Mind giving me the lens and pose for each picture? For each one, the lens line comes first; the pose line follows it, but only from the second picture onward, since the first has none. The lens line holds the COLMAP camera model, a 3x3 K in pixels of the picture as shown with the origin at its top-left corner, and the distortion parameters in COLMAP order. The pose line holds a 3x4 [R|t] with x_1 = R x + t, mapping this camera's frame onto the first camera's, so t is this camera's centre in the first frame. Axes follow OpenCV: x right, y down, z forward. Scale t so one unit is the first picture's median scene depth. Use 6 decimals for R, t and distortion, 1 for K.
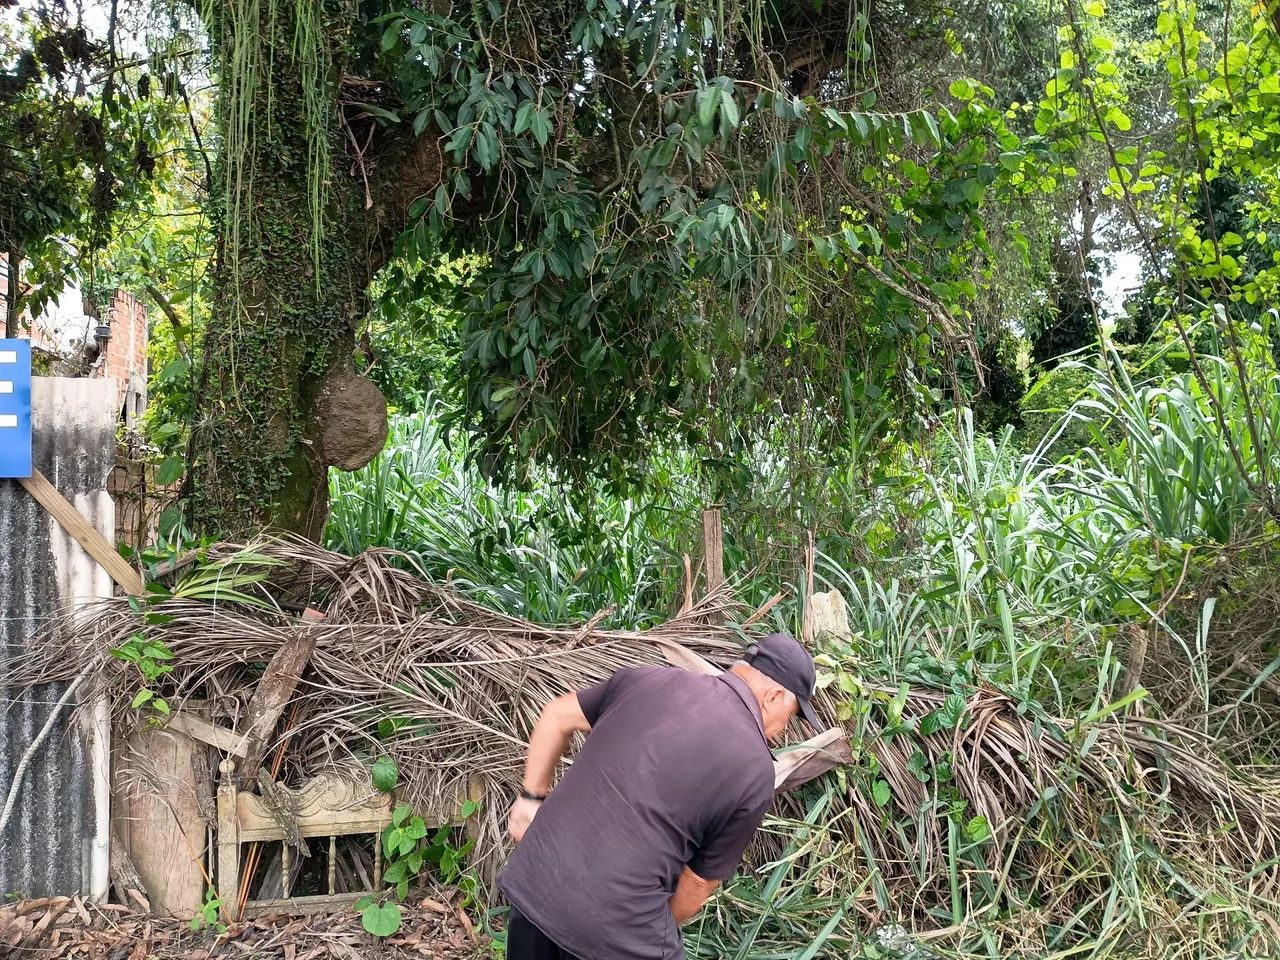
lens RADIAL K [[1101.4, 0, 642.2], [0, 1101.4, 478.5], [0, 0, 1]] dist [-0.008876, -0.003825]
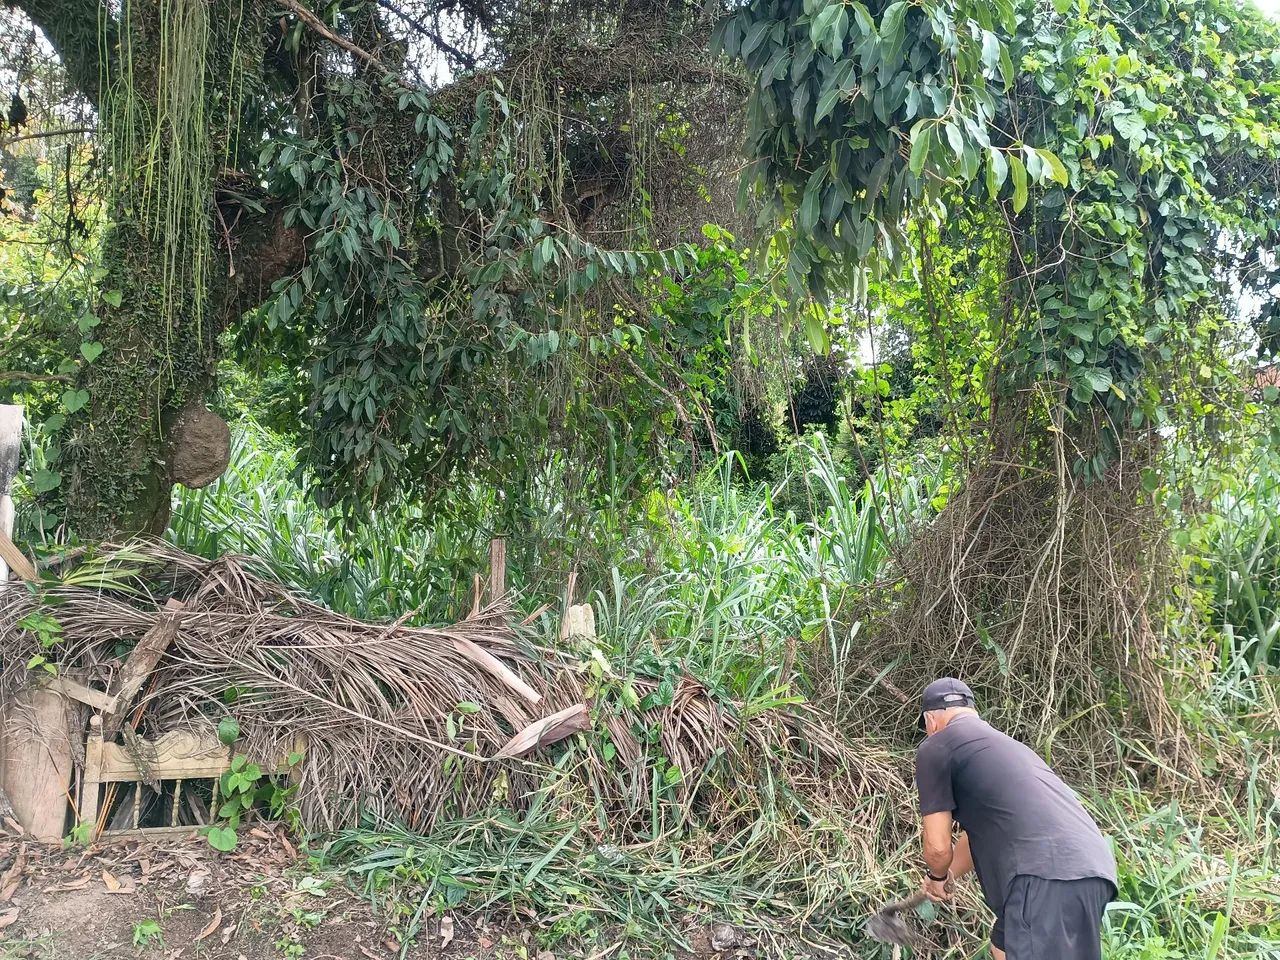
lens RADIAL K [[936.9, 0, 641.3], [0, 936.9, 510.3], [0, 0, 1]] dist [0.126119, -0.148588]
pose [[0.973946, 0.068214, 0.216278, -0.022449], [-0.067461, 0.997663, -0.010869, -0.007213], [-0.216514, -0.004004, 0.976271, -0.183459]]
